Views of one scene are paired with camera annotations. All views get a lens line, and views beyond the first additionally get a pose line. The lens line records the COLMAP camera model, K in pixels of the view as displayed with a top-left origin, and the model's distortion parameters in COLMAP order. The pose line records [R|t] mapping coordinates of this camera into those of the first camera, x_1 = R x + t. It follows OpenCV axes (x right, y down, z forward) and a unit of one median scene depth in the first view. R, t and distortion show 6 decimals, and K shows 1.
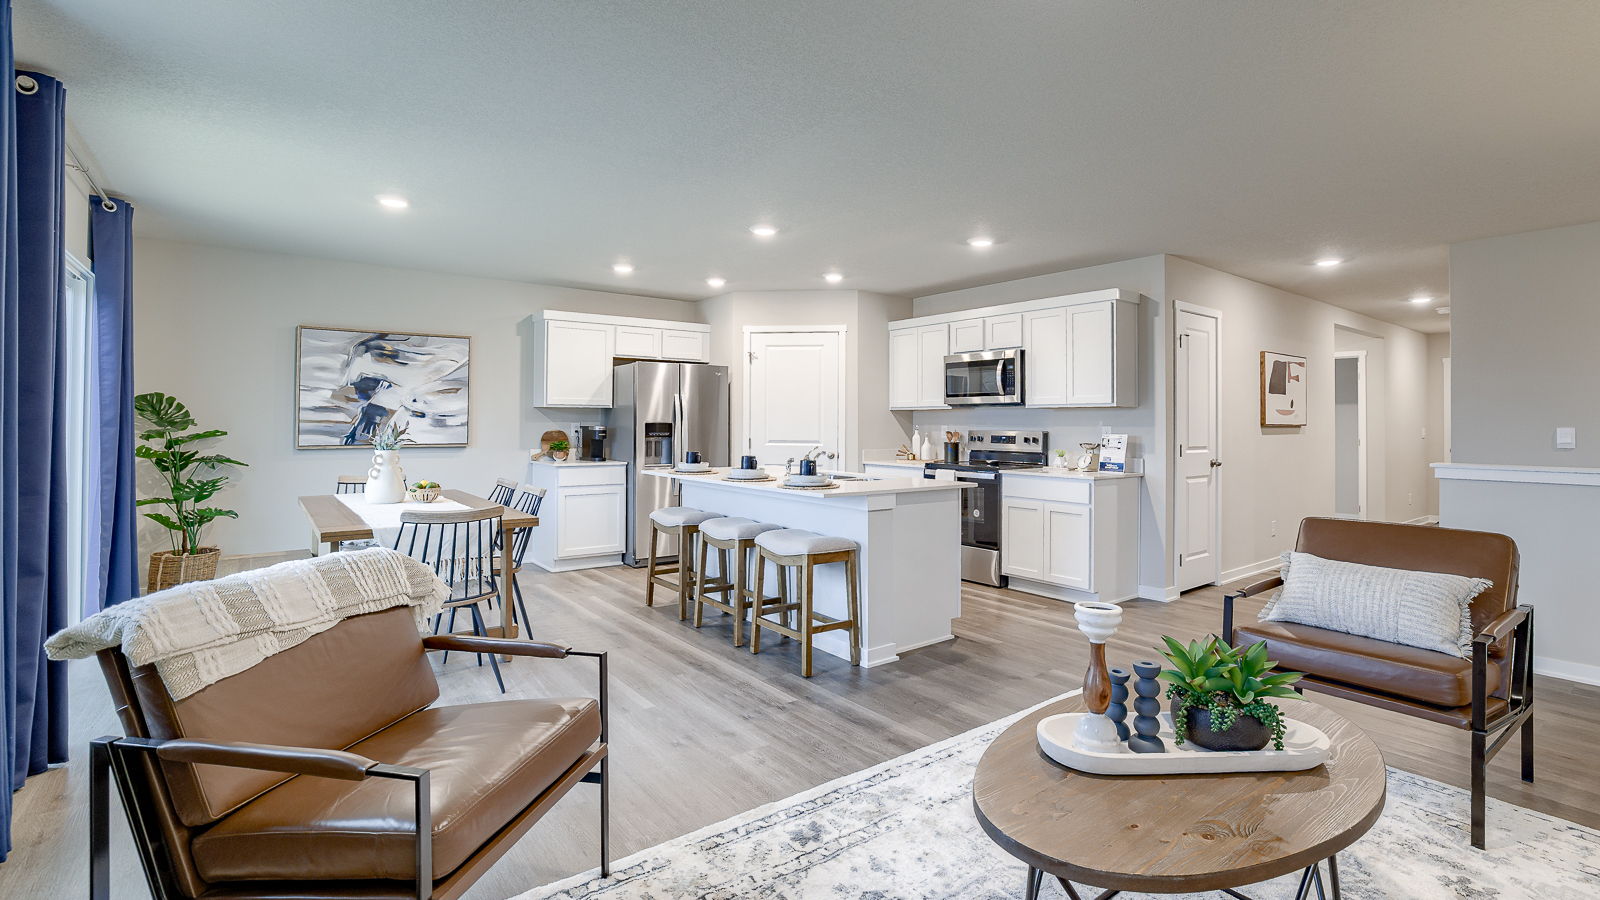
lens RADIAL K [[720.0, 0, 803.9], [0, 720.0, 419.9], [0, 0, 1]] dist [-0.000922, -0.000351]
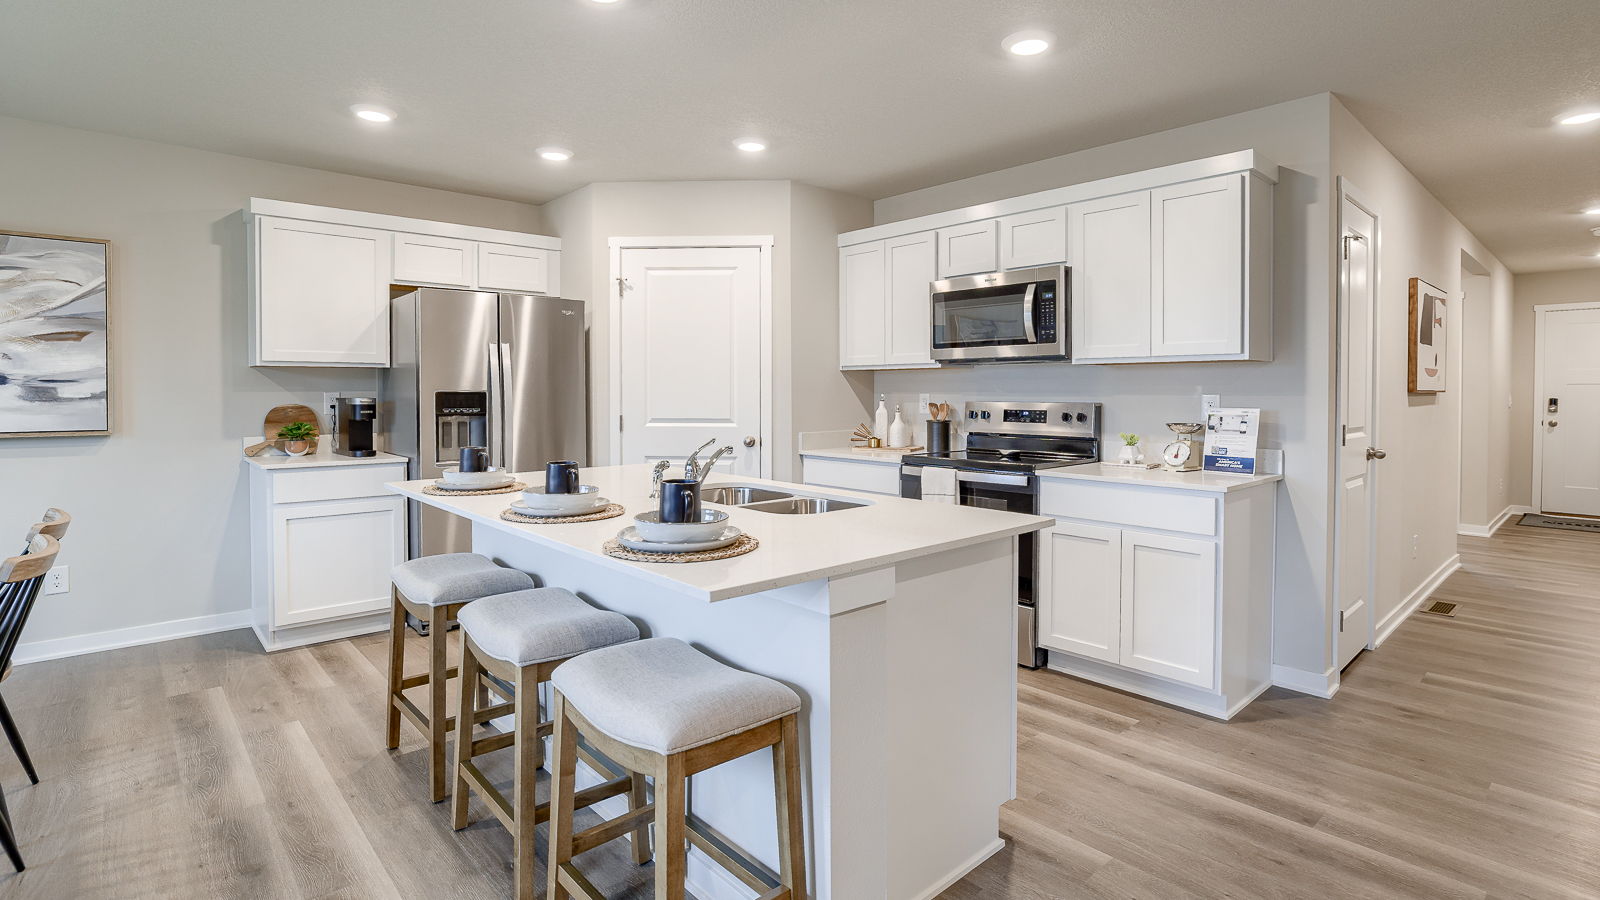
lens RADIAL K [[773.5, 0, 797.0], [0, 773.5, 402.9], [0, 0, 1]] dist [-0.053619, 0.000059]
pose [[0.995953, -0.005562, 0.089709, 0.021393], [0.003871, 0.999812, 0.019011, 0.002345], [-0.089798, -0.018586, 0.995787, 0.367082]]
